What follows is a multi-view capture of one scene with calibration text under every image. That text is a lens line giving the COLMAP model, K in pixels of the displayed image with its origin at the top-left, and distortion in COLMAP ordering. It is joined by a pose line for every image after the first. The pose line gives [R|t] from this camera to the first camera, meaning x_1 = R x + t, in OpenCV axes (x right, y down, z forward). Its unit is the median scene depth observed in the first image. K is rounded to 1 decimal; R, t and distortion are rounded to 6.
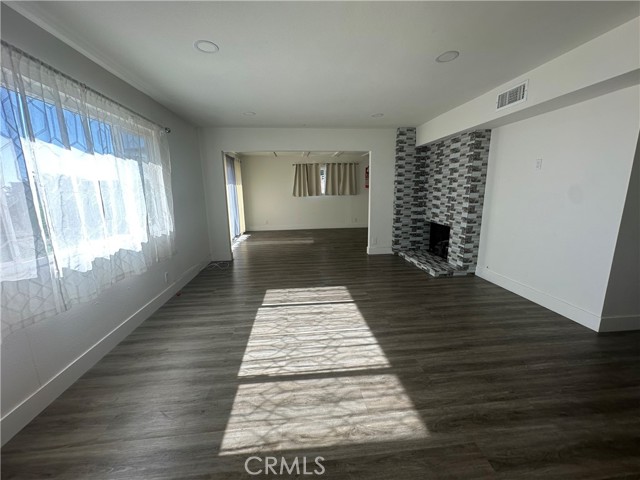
lens RADIAL K [[254.4, 0, 319.7], [0, 254.4, 241.0], [0, 0, 1]] dist [-0.000406, -0.000272]
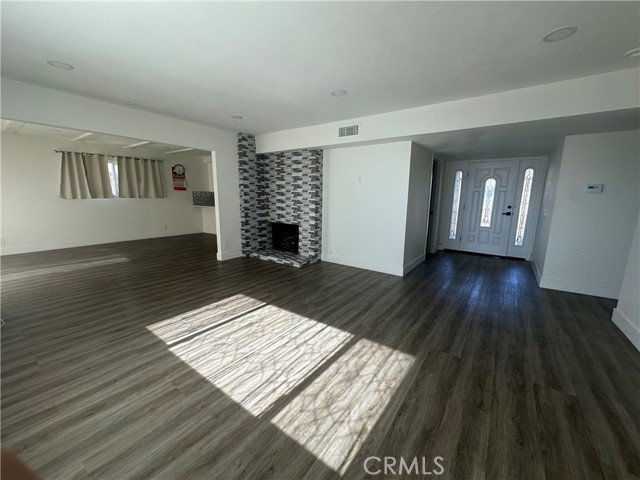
lens RADIAL K [[254.4, 0, 320.8], [0, 254.4, 240.1], [0, 0, 1]] dist [-0.000406, -0.000272]
pose [[0.665817, -0.105745, 0.738584, -0.384705], [0.122366, 0.991978, 0.031714, -0.012787], [-0.736013, 0.069262, 0.673415, 0.142876]]
